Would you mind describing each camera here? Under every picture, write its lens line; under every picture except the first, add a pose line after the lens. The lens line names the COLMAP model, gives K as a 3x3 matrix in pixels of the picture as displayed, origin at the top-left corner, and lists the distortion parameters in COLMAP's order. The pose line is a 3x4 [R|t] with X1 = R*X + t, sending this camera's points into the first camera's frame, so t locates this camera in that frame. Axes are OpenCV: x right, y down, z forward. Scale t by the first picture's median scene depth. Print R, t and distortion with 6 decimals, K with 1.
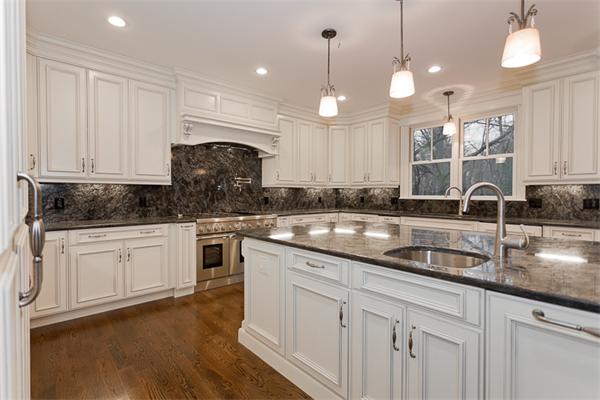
lens RADIAL K [[288.5, 0, 295.9], [0, 288.5, 197.4], [0, 0, 1]] dist [0.004644, 0.000523]
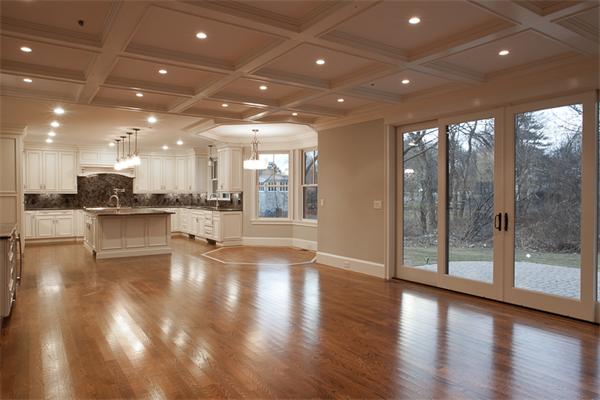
lens RADIAL K [[401.0, 0, 297.6], [0, 401.0, 198.8], [0, 0, 1]] dist [-0.004738, 0.002063]
pose [[0.989257, 0.000815, -0.146182, 1.613263], [-0.000842, 1.000000, -0.000123, -0.001406], [0.146182, 0.000245, 0.989258, -1.737466]]
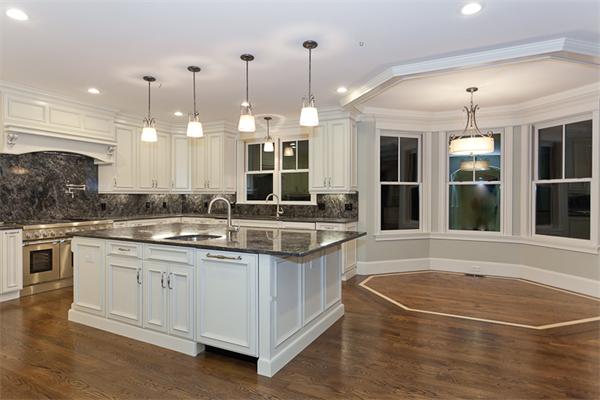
lens RADIAL K [[347.9, 0, 297.0], [0, 347.9, 199.2], [0, 0, 1]] dist [0.000338, 0.001601]
pose [[0.932781, -0.003844, 0.360423, 0.110910], [0.004633, 0.999988, -0.001327, -0.012989], [-0.360414, 0.002908, 0.932788, -0.462681]]
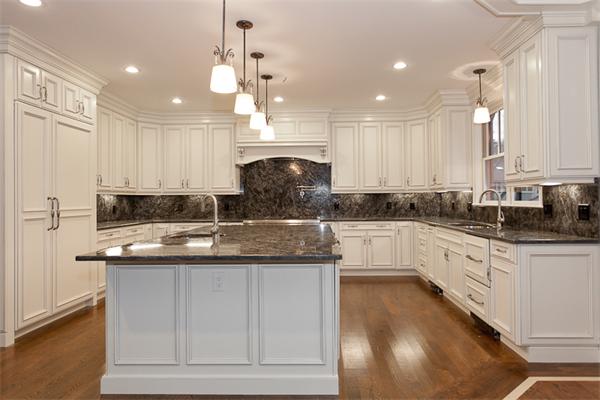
lens RADIAL K [[401.0, 0, 313.9], [0, 401.0, 195.6], [0, 0, 1]] dist [-0.004738, 0.002063]
pose [[0.729708, -0.015711, -0.683578, 0.994244], [0.000872, 0.999757, -0.022046, 0.003517], [0.683758, 0.015491, 0.729544, -0.105485]]
